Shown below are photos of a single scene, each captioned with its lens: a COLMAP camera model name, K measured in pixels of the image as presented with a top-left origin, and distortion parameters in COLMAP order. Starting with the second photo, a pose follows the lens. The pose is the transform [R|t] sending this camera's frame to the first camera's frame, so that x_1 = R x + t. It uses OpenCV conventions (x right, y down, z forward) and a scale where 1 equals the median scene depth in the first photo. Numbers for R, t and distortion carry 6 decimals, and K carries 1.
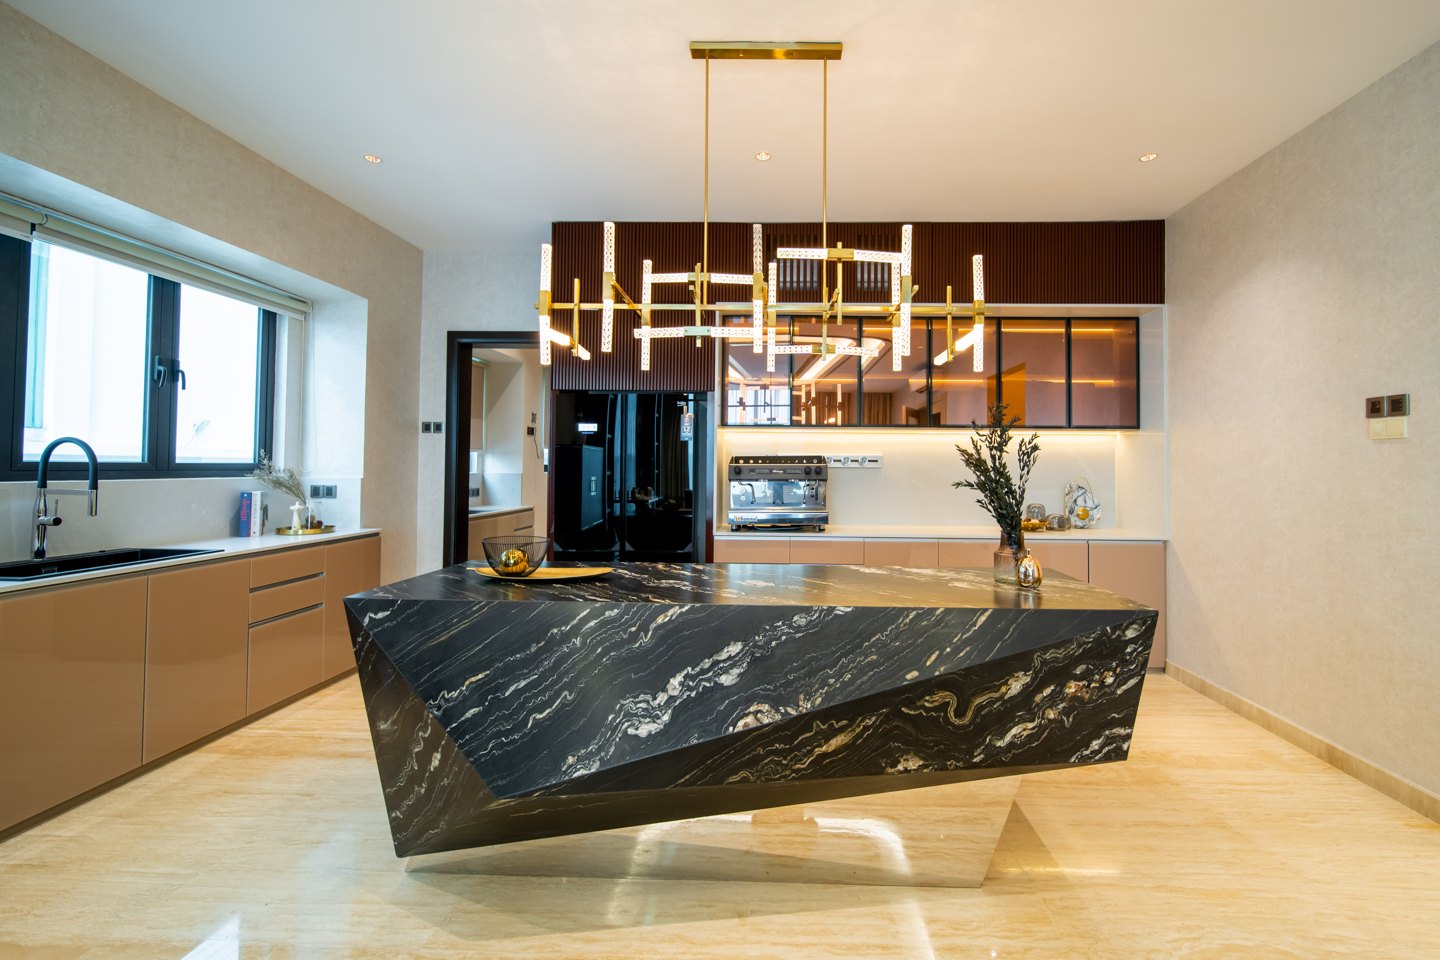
lens RADIAL K [[610.5, 0, 722.1], [0, 610.5, 454.5], [0, 0, 1]] dist [-0.003494, -0.000475]
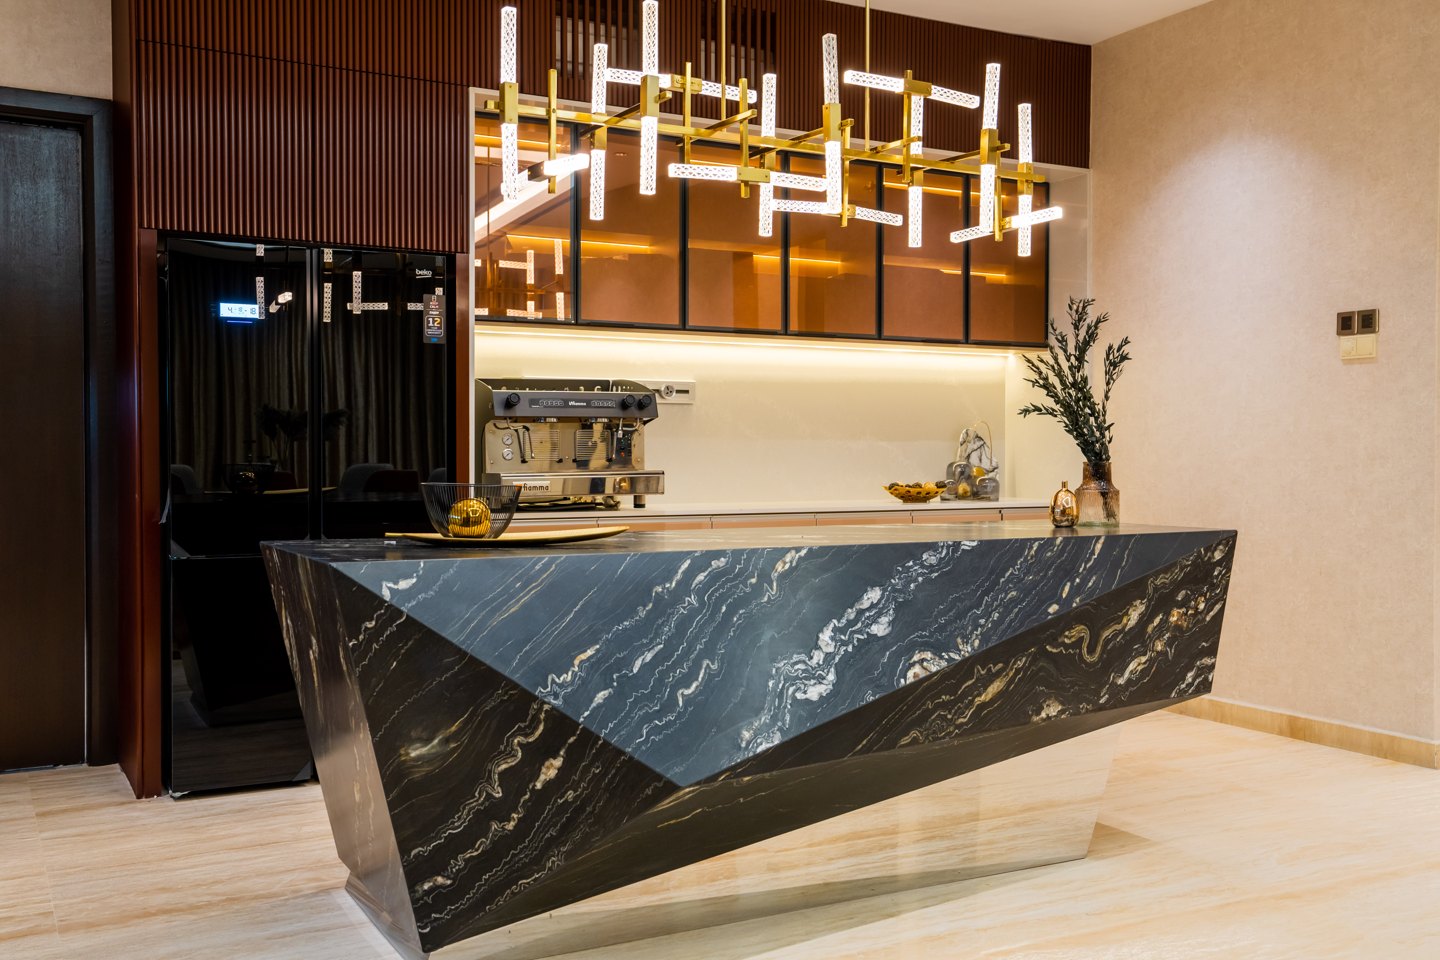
lens RADIAL K [[1408.5, 0, 720.0], [0, 1408.5, 480.0], [0, 0, 1]] dist [-0.021149, 0.122764]
pose [[0.865620, -0.017866, 0.500383, -1.072188], [-0.006512, 0.998877, 0.046930, 0.086393], [-0.500660, -0.043882, 0.864531, -0.473221]]
